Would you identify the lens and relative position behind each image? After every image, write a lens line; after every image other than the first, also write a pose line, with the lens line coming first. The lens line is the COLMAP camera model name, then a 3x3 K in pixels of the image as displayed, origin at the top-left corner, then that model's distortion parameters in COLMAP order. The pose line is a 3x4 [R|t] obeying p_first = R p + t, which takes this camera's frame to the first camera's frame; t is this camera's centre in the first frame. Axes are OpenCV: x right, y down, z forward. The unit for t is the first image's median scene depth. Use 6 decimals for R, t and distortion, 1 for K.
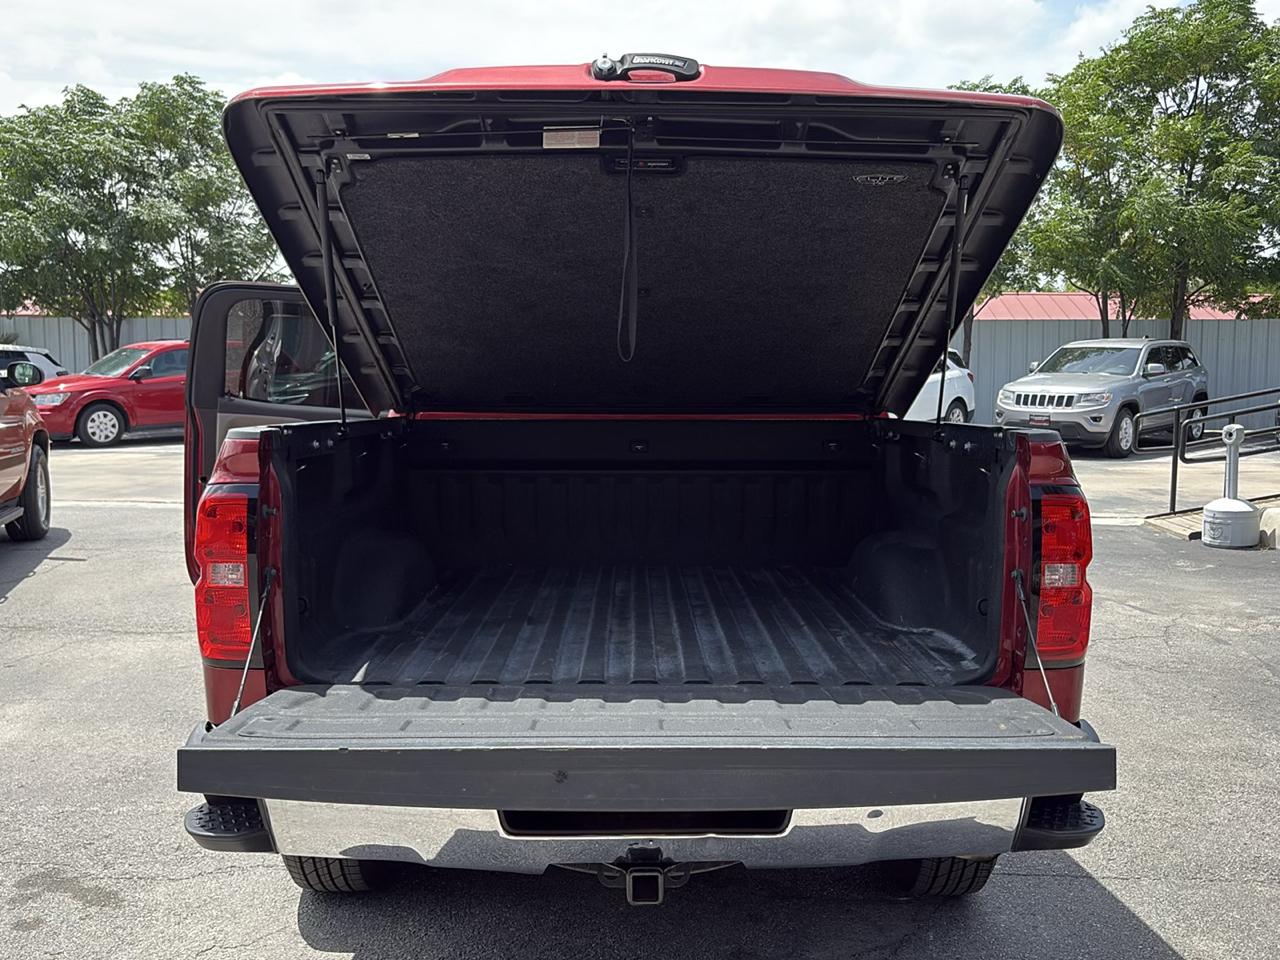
lens RADIAL K [[1269.9, 0, 642.9], [0, 1269.9, 487.8], [0, 0, 1]] dist [-0.031554, 0.130532]
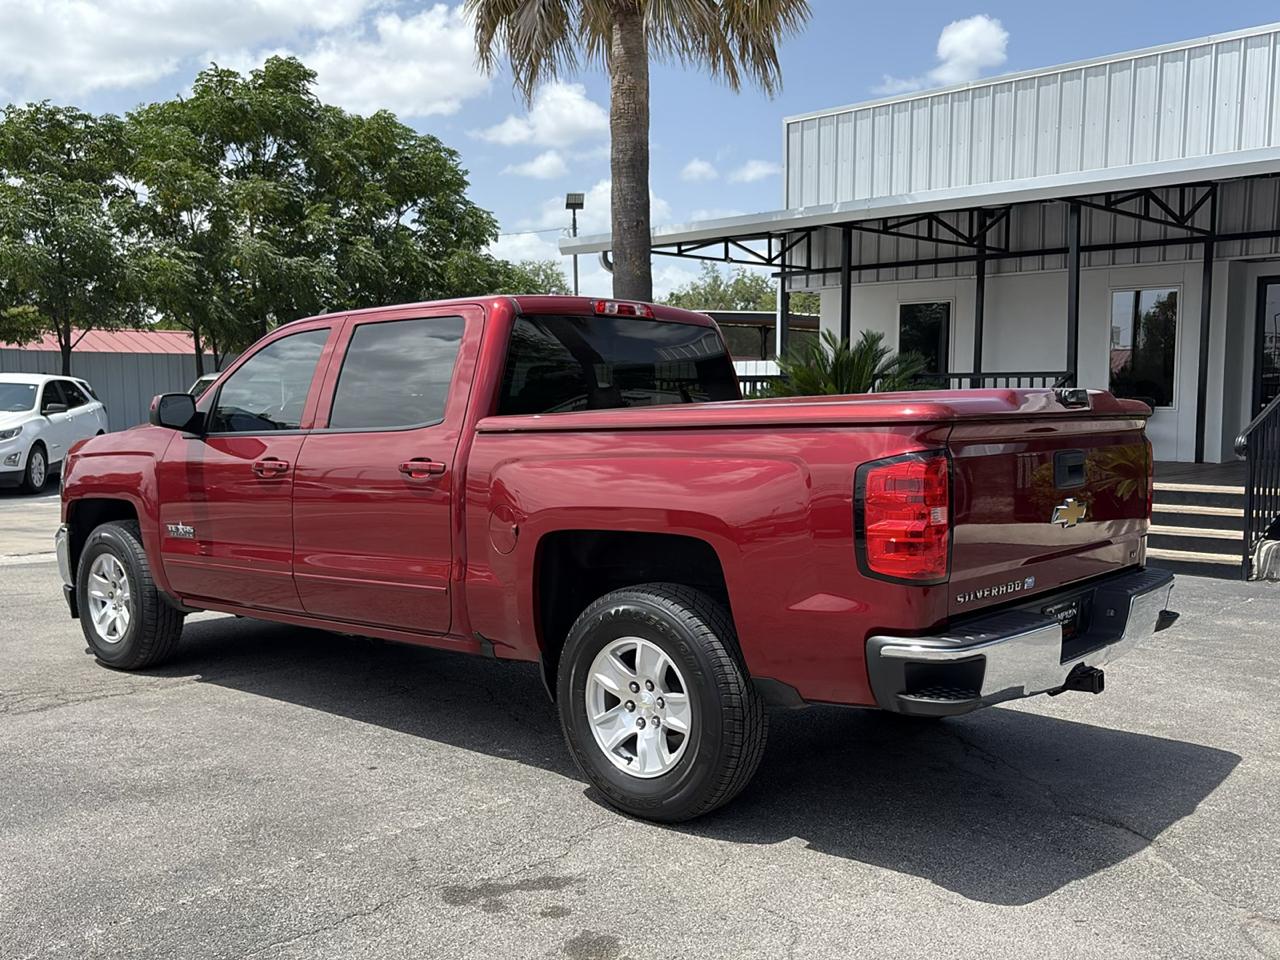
lens RADIAL K [[1257.0, 0, 641.6], [0, 1257.0, 484.5], [0, 0, 1]] dist [0.055089, -0.037813]
pose [[0.667659, -0.066479, 0.741493, -0.386821], [0.088935, 0.995995, 0.009217, -0.002803], [-0.739136, 0.059791, 0.670897, 0.076112]]
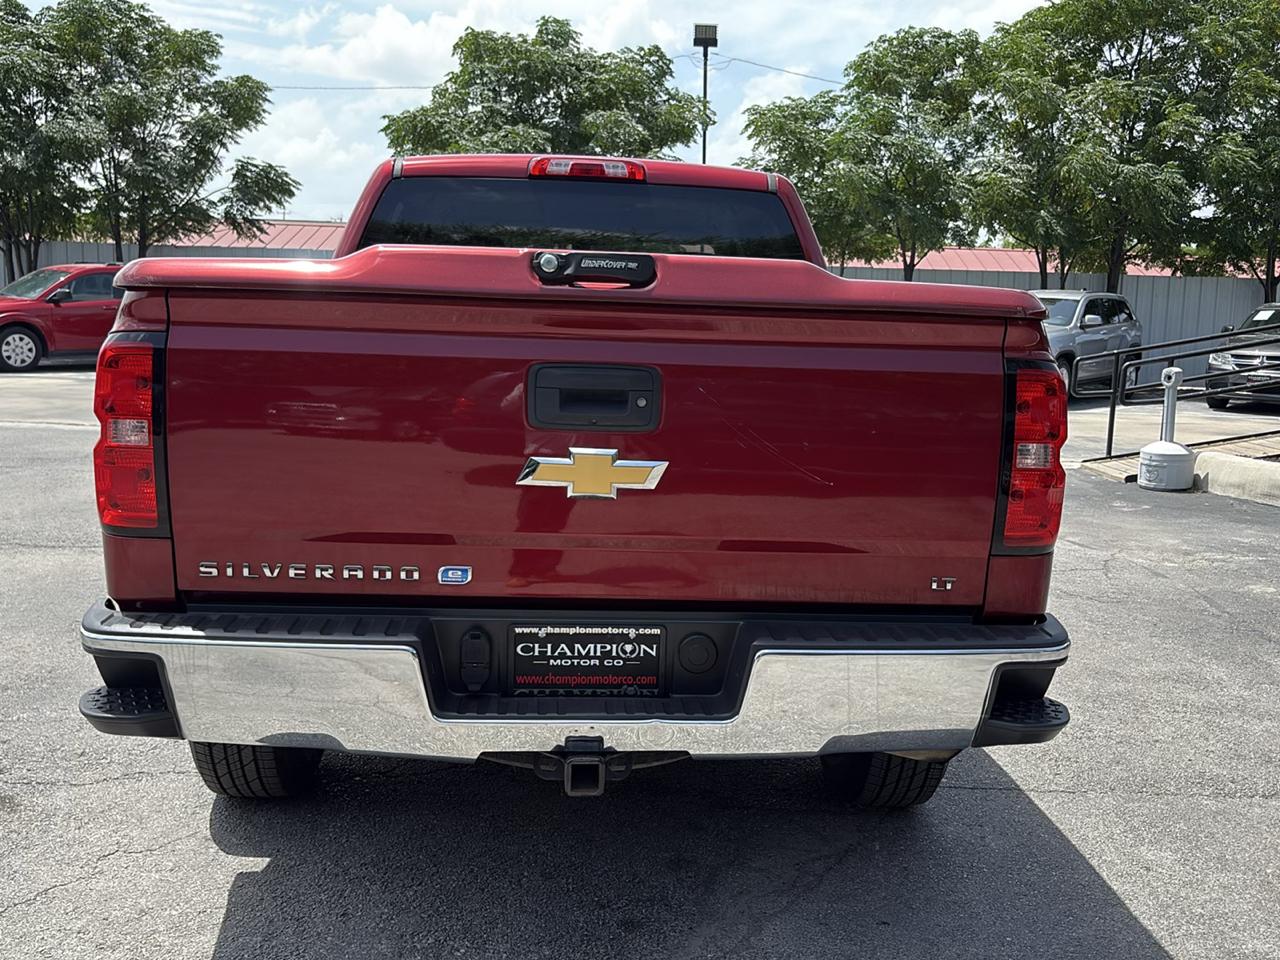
lens RADIAL K [[1269.9, 0, 642.9], [0, 1269.9, 487.8], [0, 0, 1]] dist [-0.031554, 0.130532]
pose [[0.998436, 0.020691, 0.051933, -0.001977], [-0.022660, 0.999035, 0.037614, 0.016070], [-0.051105, -0.038731, 0.997942, 0.018771]]
